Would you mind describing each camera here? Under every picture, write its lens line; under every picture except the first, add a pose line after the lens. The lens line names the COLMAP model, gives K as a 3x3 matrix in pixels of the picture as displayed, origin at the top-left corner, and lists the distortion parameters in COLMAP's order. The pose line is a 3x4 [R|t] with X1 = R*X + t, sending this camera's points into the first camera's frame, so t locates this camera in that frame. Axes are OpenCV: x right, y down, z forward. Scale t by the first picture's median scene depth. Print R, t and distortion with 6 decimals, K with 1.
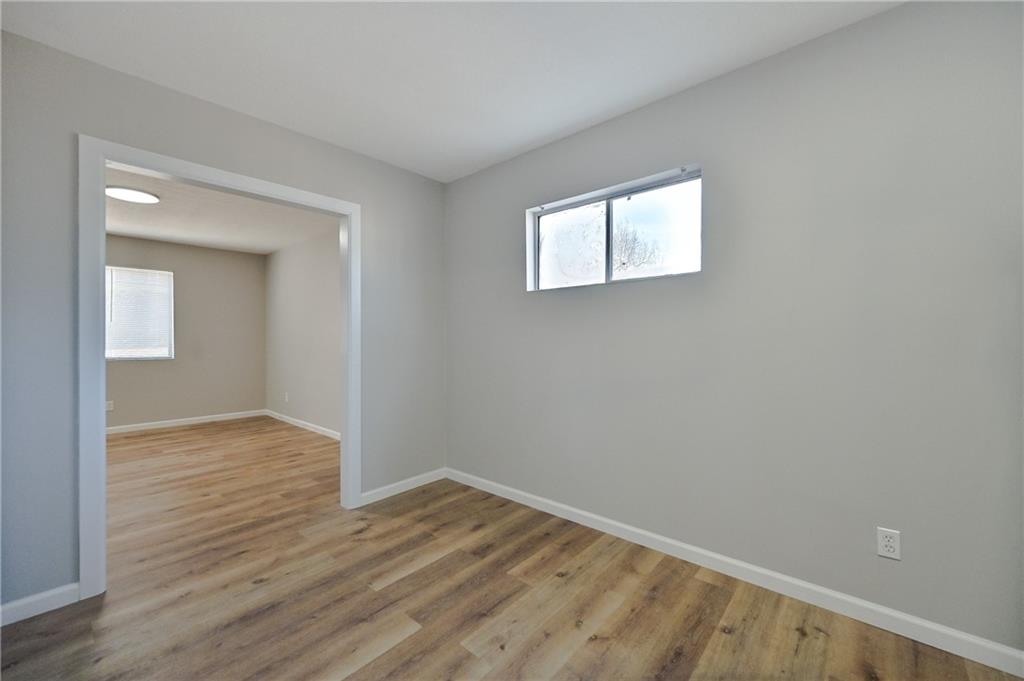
lens RADIAL K [[405.9, 0, 500.6], [0, 405.9, 329.9], [0, 0, 1]] dist [0.000609, 0.001171]
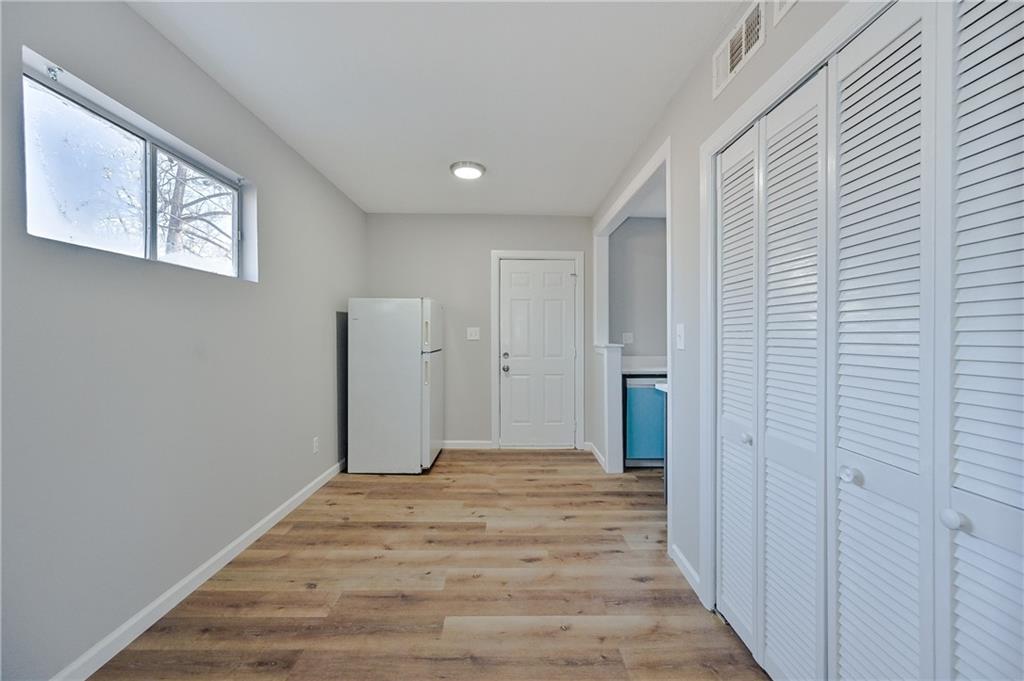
lens RADIAL K [[405.9, 0, 523.3], [0, 405.9, 344.5], [0, 0, 1]] dist [0.000609, 0.001171]
pose [[-0.703210, -0.010929, 0.710898, -0.759119], [-0.012237, 0.999920, 0.003267, 0.015373], [-0.710877, -0.006402, -0.703288, 1.132469]]
